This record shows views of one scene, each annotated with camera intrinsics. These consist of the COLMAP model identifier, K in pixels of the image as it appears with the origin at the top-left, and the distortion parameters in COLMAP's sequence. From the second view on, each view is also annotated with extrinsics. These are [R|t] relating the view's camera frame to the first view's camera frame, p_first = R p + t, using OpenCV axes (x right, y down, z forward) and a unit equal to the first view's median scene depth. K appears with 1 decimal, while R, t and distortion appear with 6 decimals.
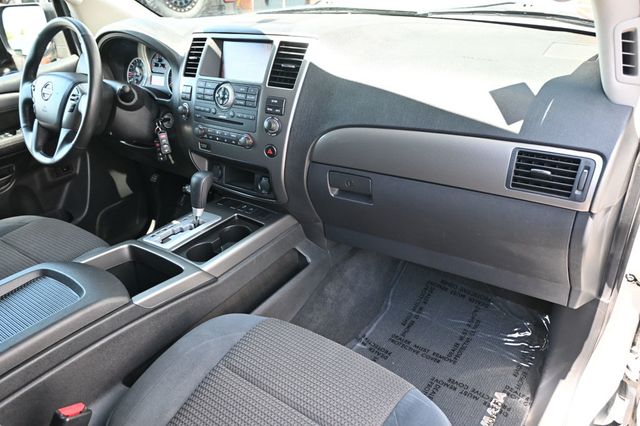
lens RADIAL K [[488.8, 0, 320.0], [0, 488.8, 213.0], [0, 0, 1]] dist [-0.005683, -0.000971]
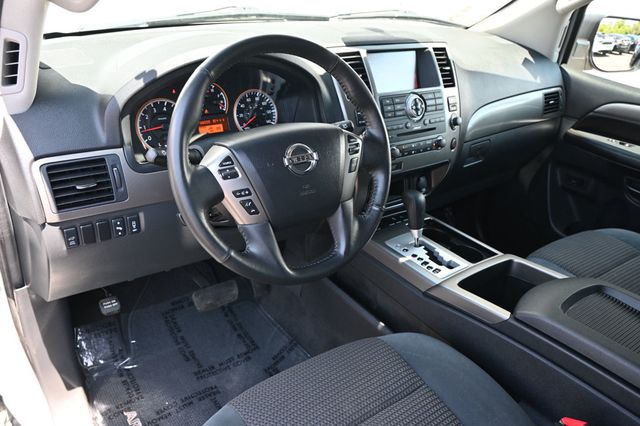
lens RADIAL K [[522.0, 0, 320.0], [0, 522.0, 213.0], [0, 0, 1]] dist [0.009016, 0.002590]
pose [[0.247432, -0.345175, 0.905335, -1.256350], [0.364146, 0.899016, 0.243243, -0.369201], [-0.897872, 0.269488, 0.348140, 0.855980]]
